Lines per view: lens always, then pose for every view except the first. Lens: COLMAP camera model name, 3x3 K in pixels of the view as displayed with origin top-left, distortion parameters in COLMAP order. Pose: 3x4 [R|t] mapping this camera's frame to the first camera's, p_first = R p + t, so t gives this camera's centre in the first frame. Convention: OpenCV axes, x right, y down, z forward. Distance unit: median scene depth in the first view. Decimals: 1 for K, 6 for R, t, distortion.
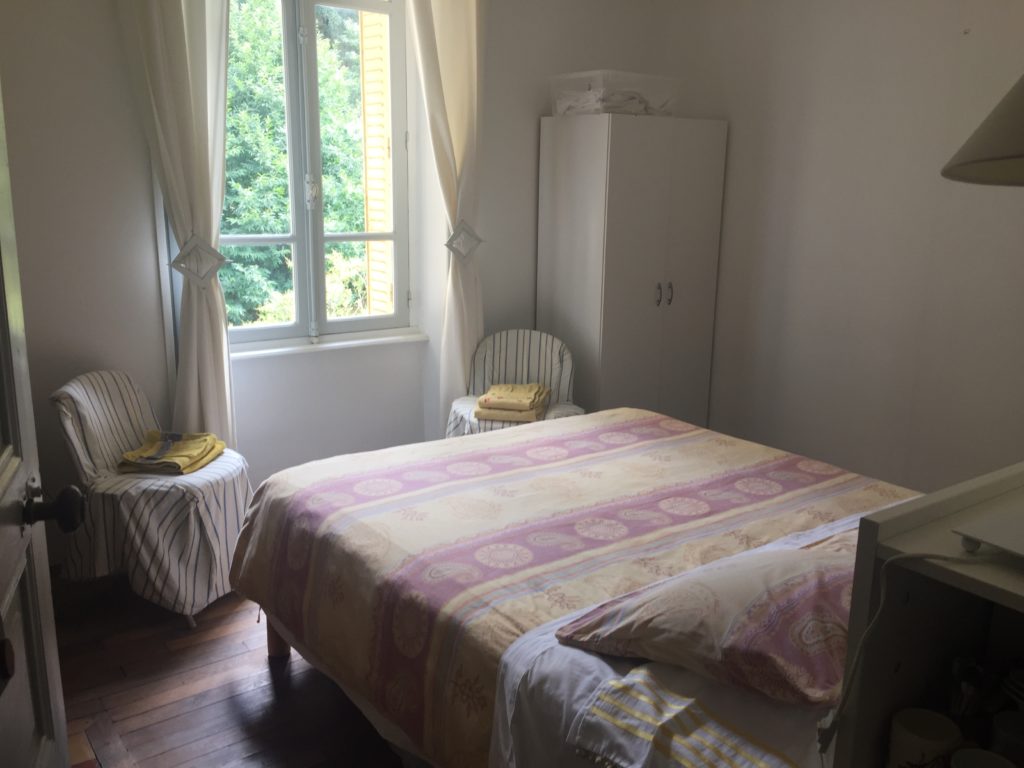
lens RADIAL K [[856.8, 0, 512.2], [0, 856.8, 383.3], [0, 0, 1]] dist [0.074509, 0.003056]
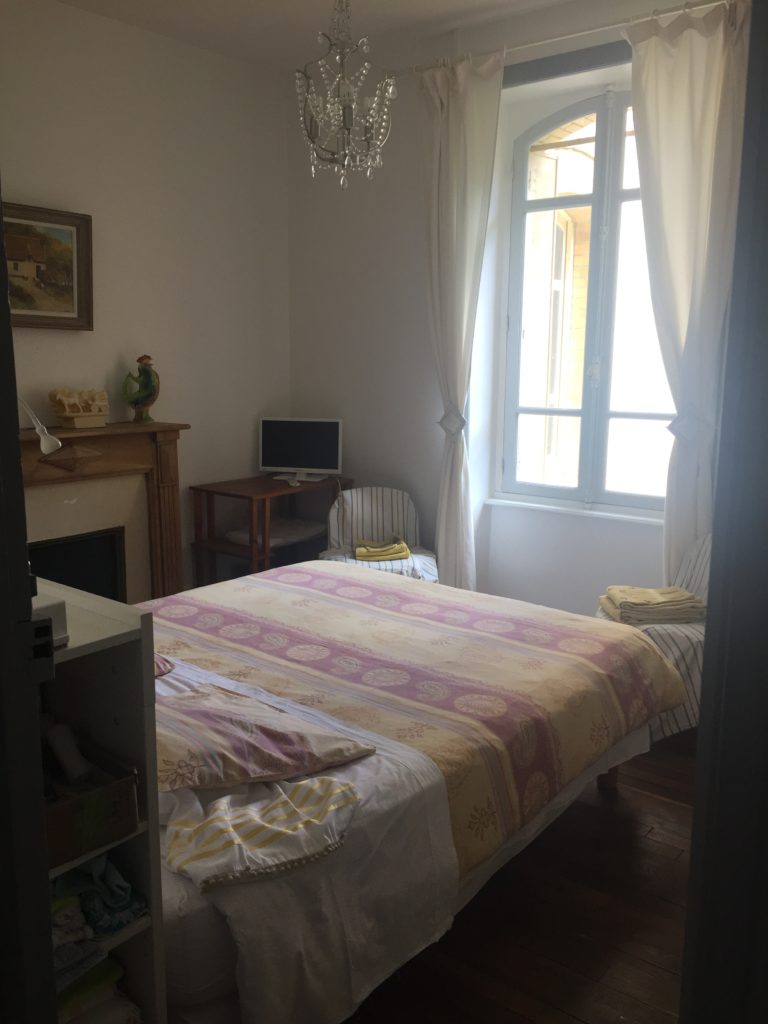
lens RADIAL K [[856.8, 0, 384.9], [0, 856.8, 512.2], [0, 0, 1]] dist [0.074509, 0.003056]
pose [[0.255986, 0.162733, -0.952885, 1.159164], [-0.215860, 0.970461, 0.107745, -0.160970], [0.942271, 0.178109, 0.283552, 0.691243]]
